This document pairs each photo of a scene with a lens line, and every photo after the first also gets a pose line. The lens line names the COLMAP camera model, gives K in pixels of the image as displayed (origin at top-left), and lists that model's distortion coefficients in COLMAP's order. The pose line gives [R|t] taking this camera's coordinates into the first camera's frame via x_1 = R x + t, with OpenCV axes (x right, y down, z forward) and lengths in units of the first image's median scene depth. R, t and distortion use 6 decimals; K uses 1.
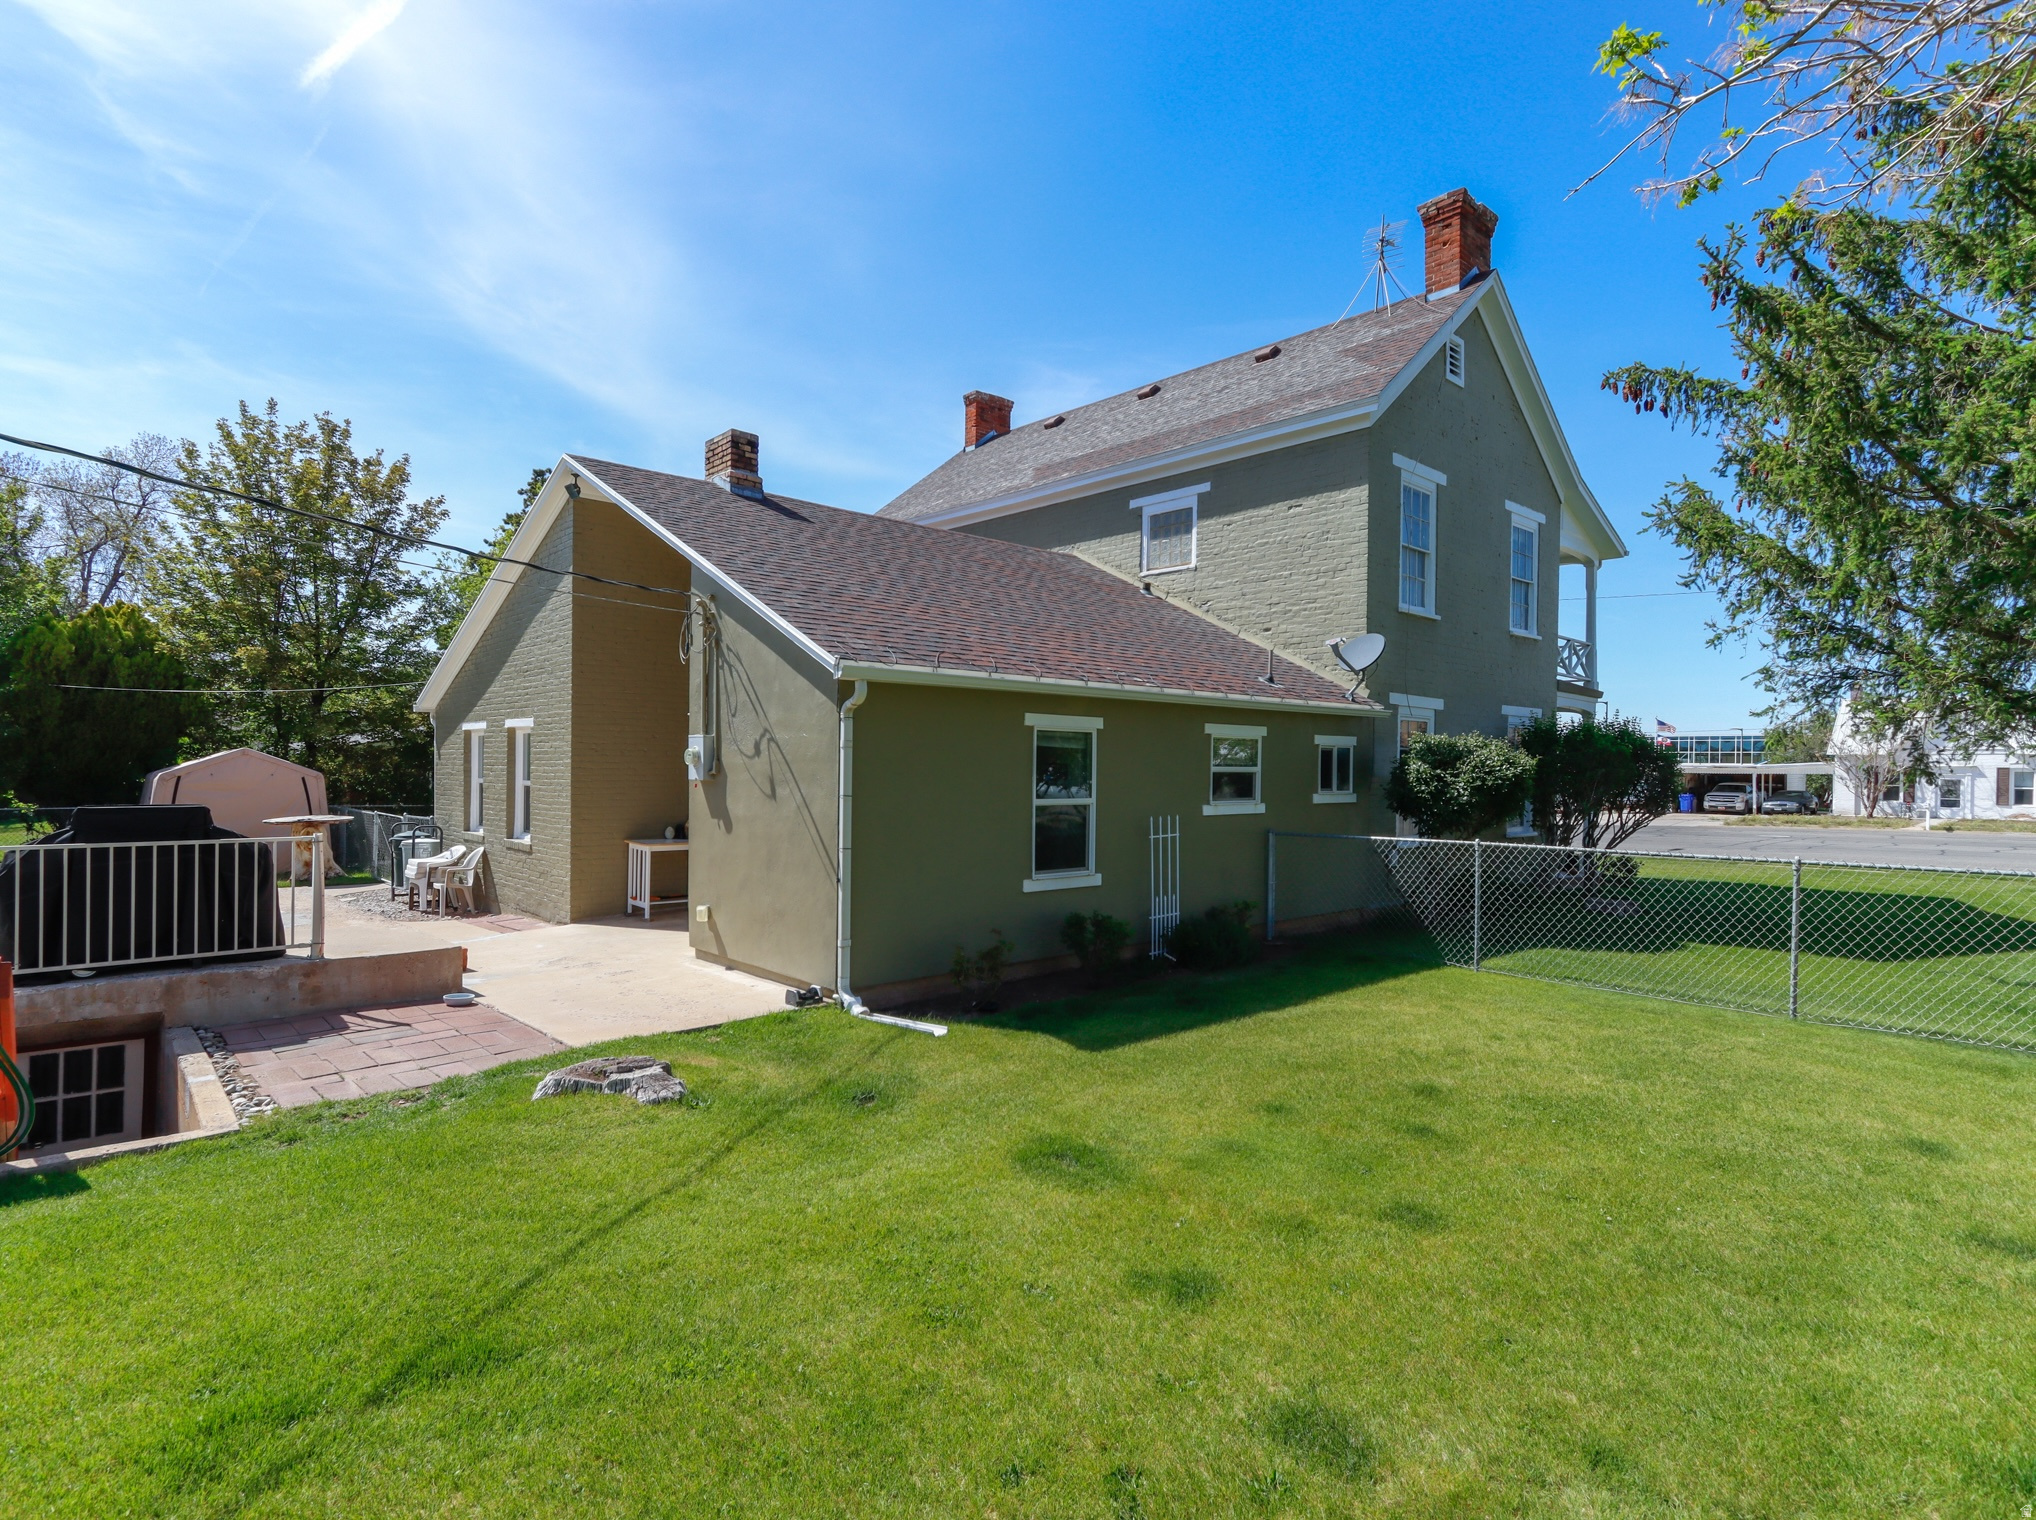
lens RADIAL K [[1059.1, 0, 1014.3], [0, 1059.1, 764.8], [0, 0, 1]] dist [-0.004998, 0.000565]
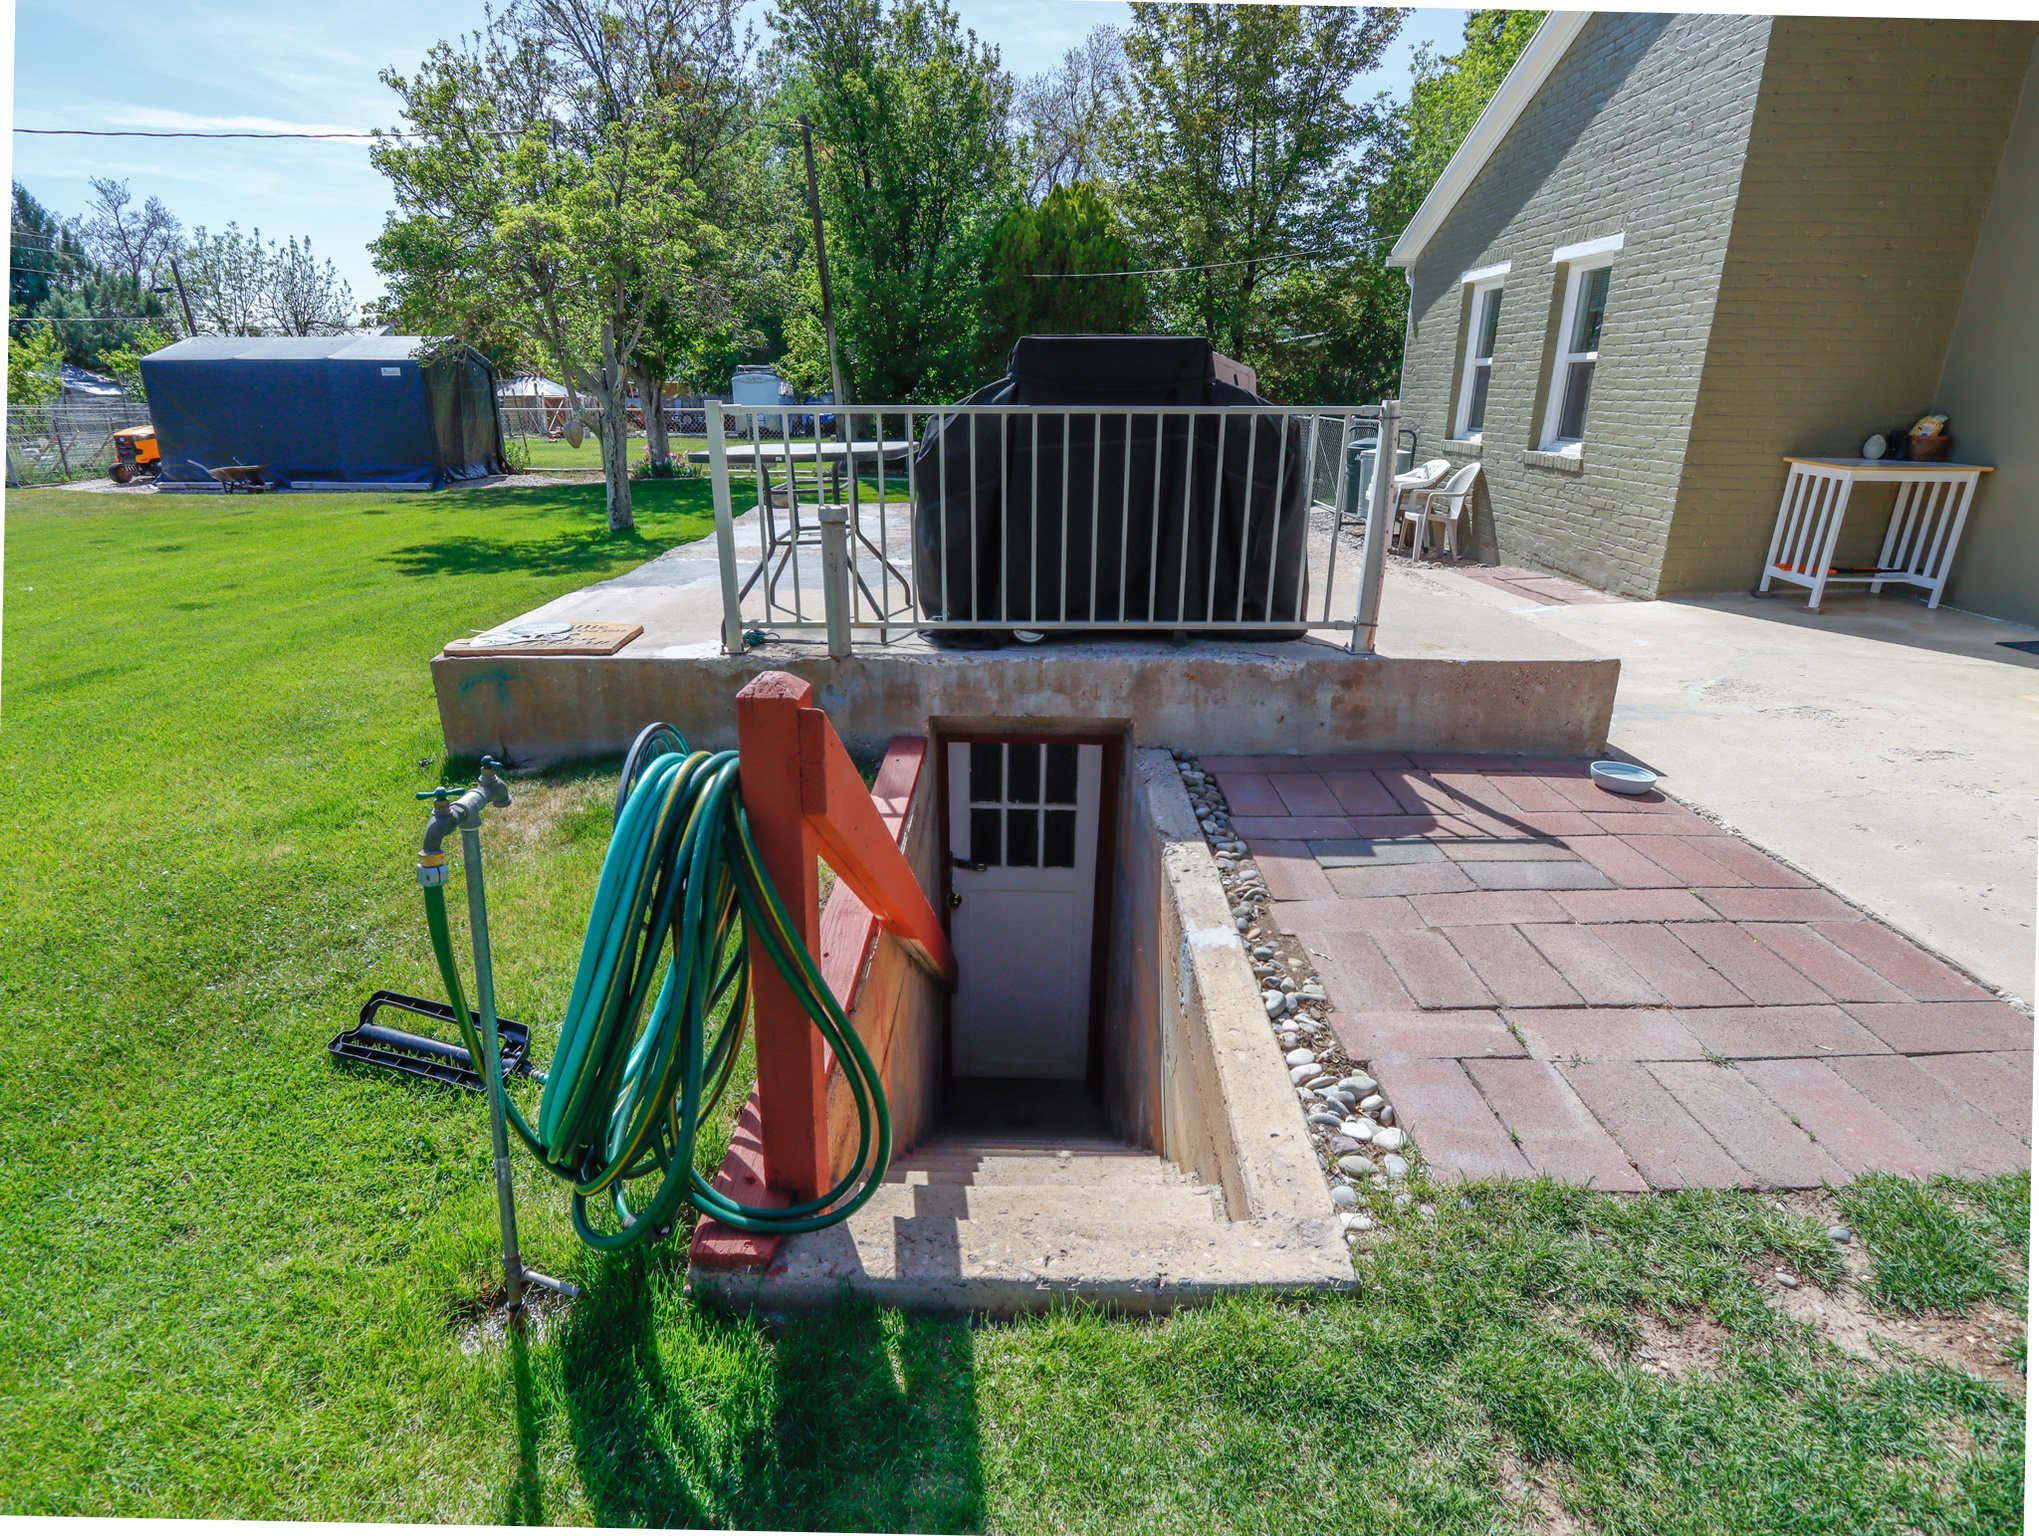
lens RADIAL K [[1045.1, 0, 1020.9], [0, 1045.1, 779.8], [0, 0, 1]] dist [0.000260, 0.002760]
pose [[0.732227, 0.236078, -0.638835, -0.254023], [0.002624, 0.937016, 0.349277, 0.034944], [0.681055, -0.257426, 0.685489, 0.296994]]
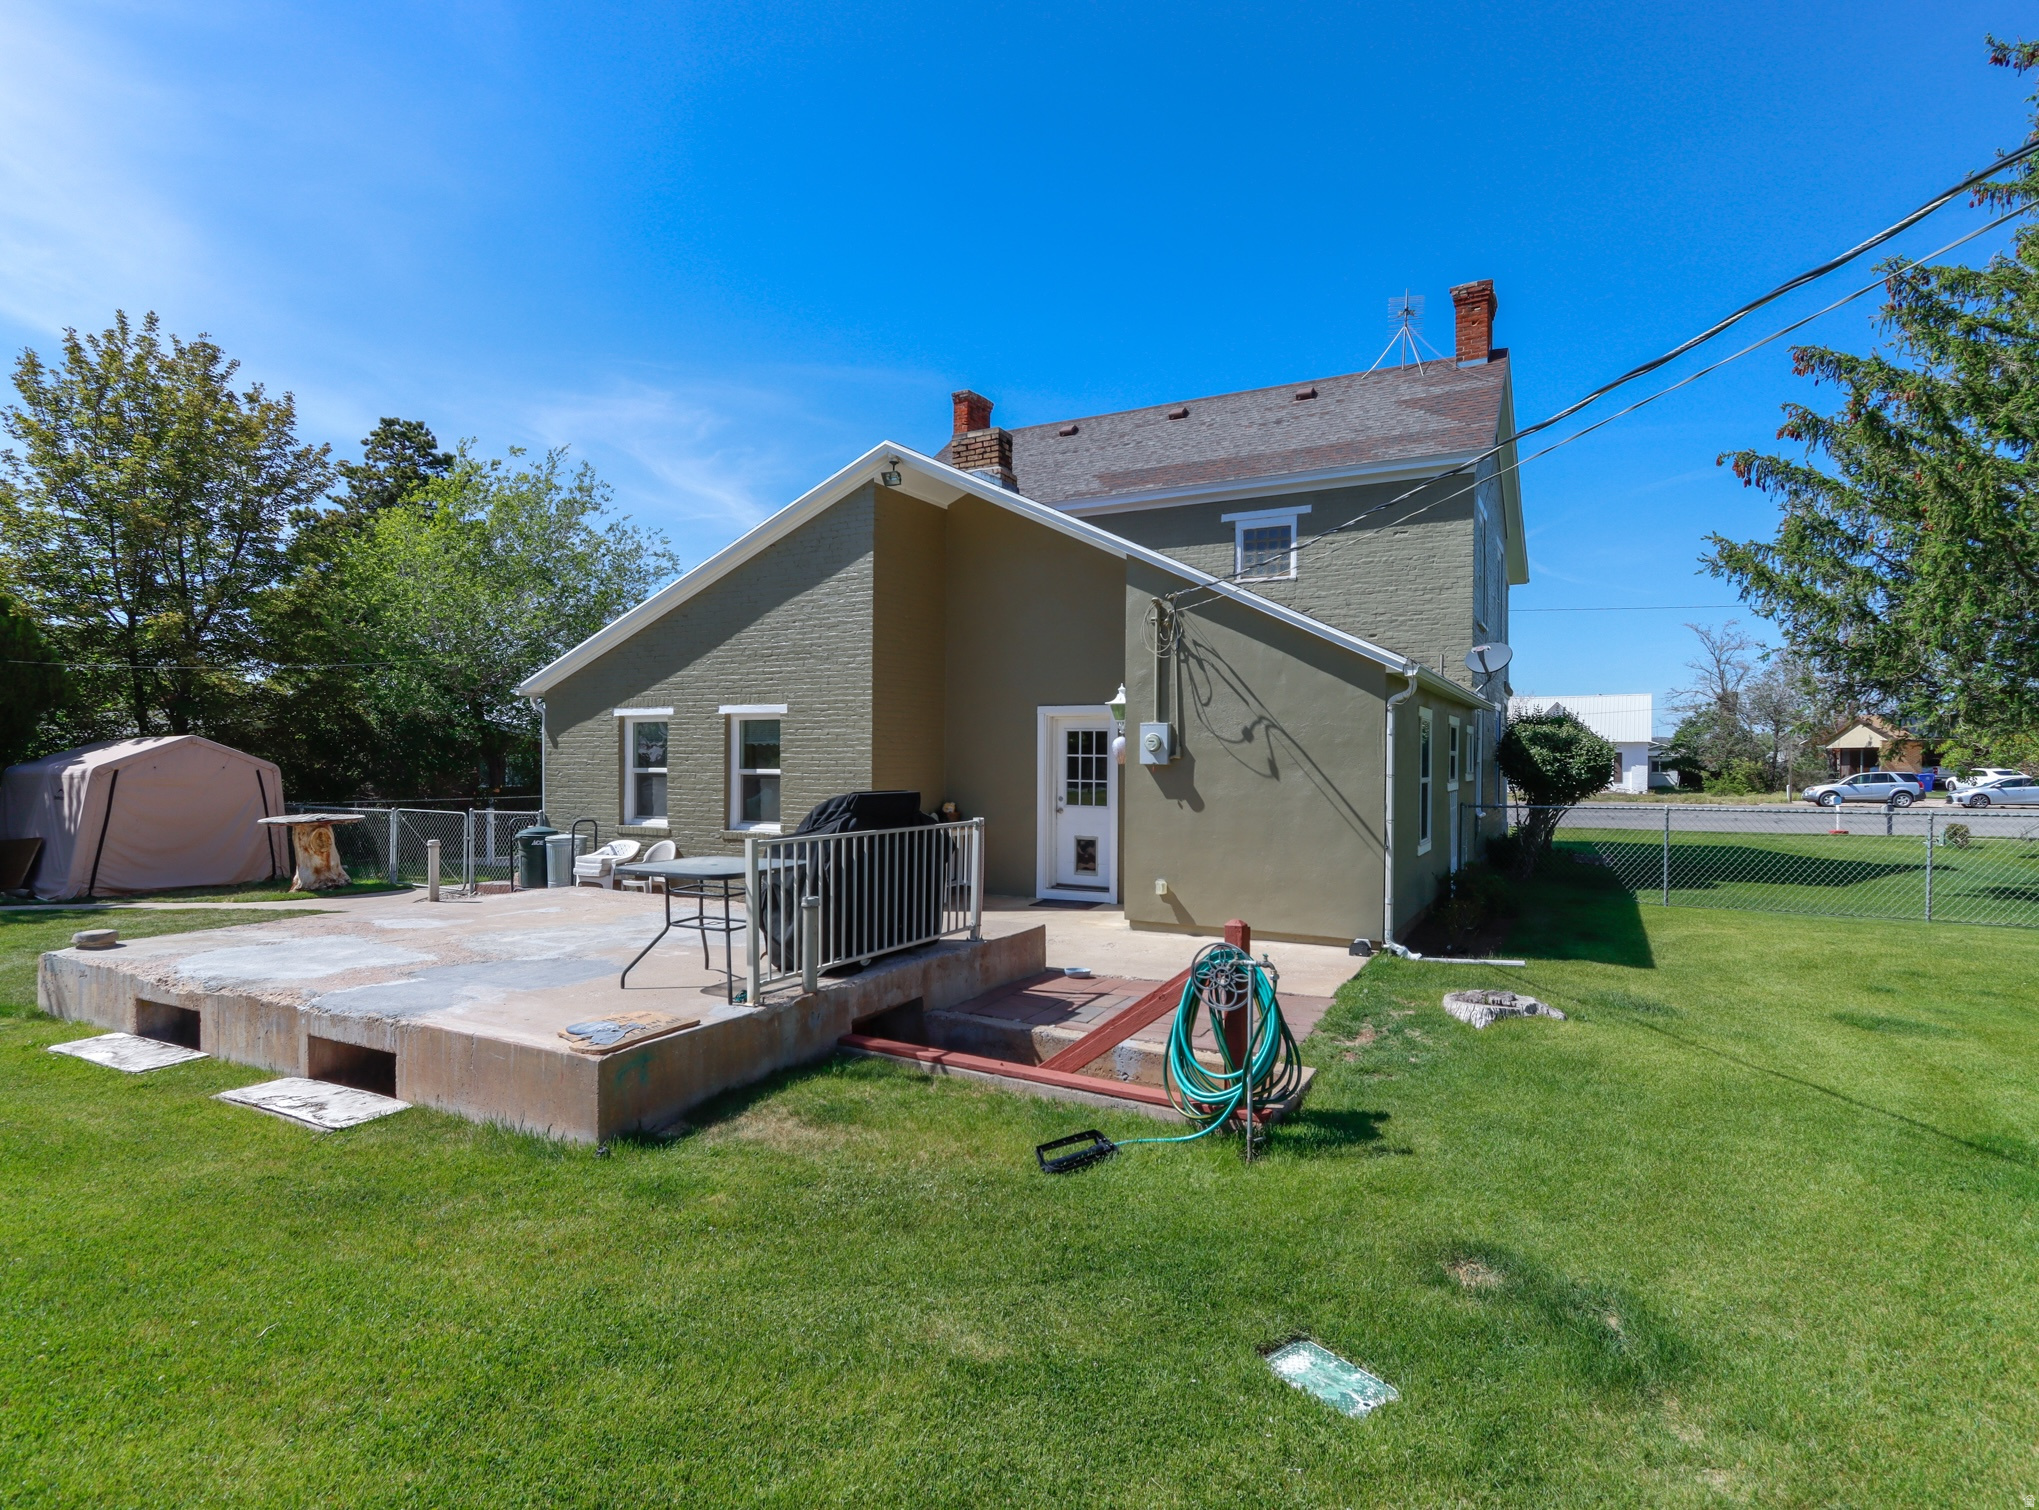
lens RADIAL K [[1047.8, 0, 1025.7], [0, 1047.8, 762.2], [0, 0, 1]] dist [-0.003552, -0.000903]
pose [[0.948377, -0.007630, 0.317053, -0.542169], [0.004927, 0.999944, 0.009326, 0.000995], [-0.317107, -0.007283, 0.948362, 0.016419]]
